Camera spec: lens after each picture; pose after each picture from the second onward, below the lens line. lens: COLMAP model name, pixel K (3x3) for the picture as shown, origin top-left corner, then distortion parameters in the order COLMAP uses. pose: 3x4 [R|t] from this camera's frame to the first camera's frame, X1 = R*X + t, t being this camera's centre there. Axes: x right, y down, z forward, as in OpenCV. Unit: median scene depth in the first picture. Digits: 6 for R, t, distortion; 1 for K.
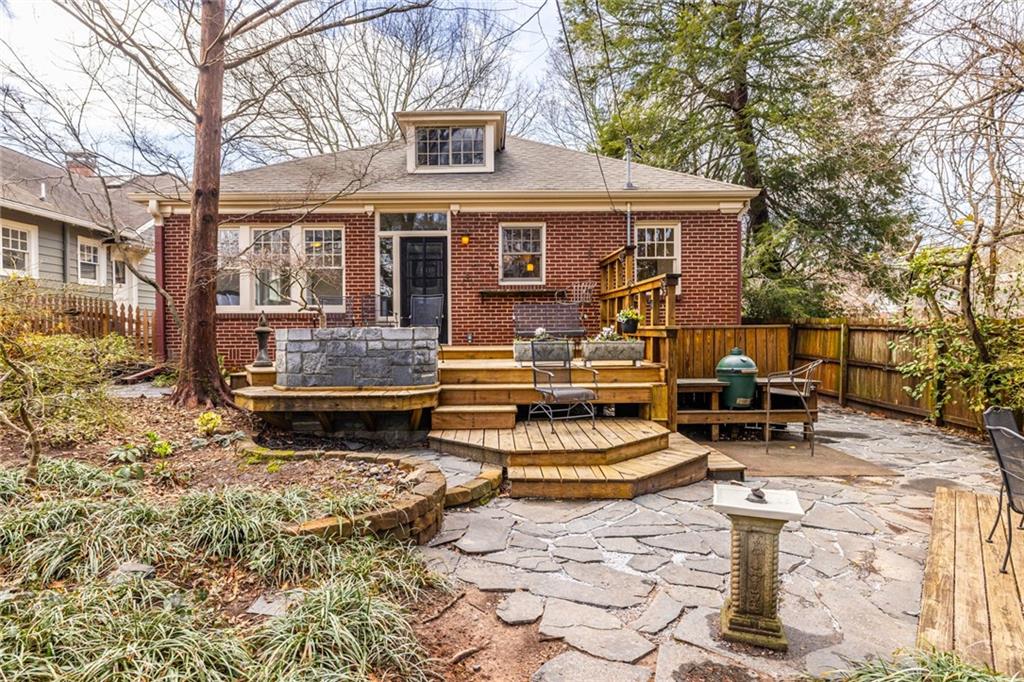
lens RADIAL K [[613.9, 0, 509.6], [0, 613.9, 344.1], [0, 0, 1]] dist [-0.000574, -0.000635]
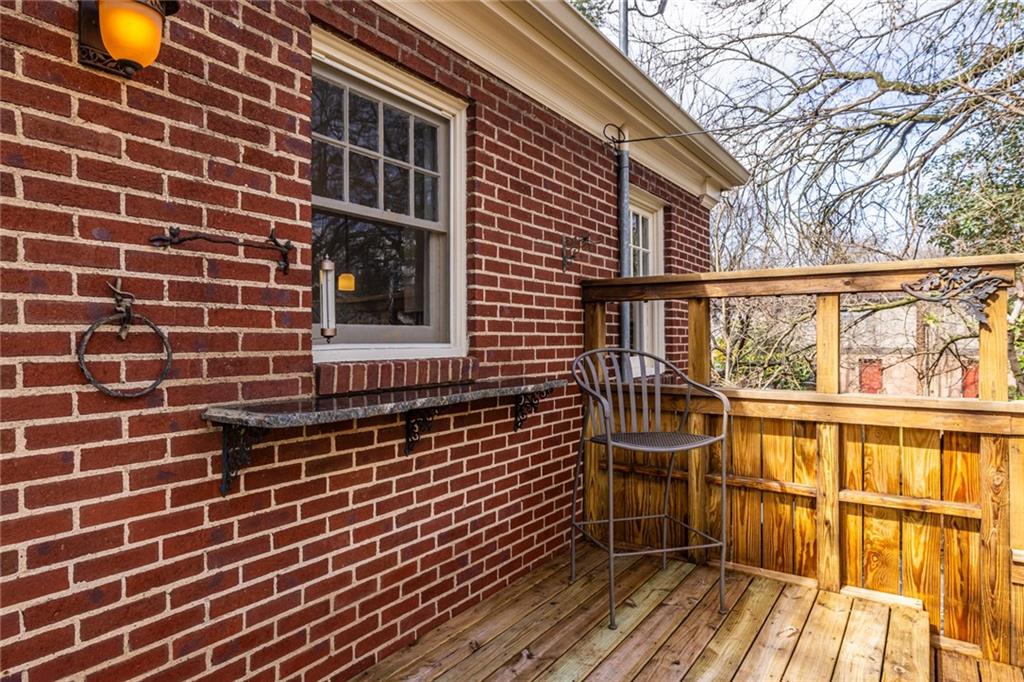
lens RADIAL K [[595.2, 0, 511.7], [0, 595.2, 342.0], [0, 0, 1]] dist [-0.006849, -0.000228]
pose [[0.582332, 0.003980, 0.812942, -0.129704], [0.018196, 0.999674, -0.017929, -0.101302], [-0.812748, 0.025232, 0.582069, 0.871603]]
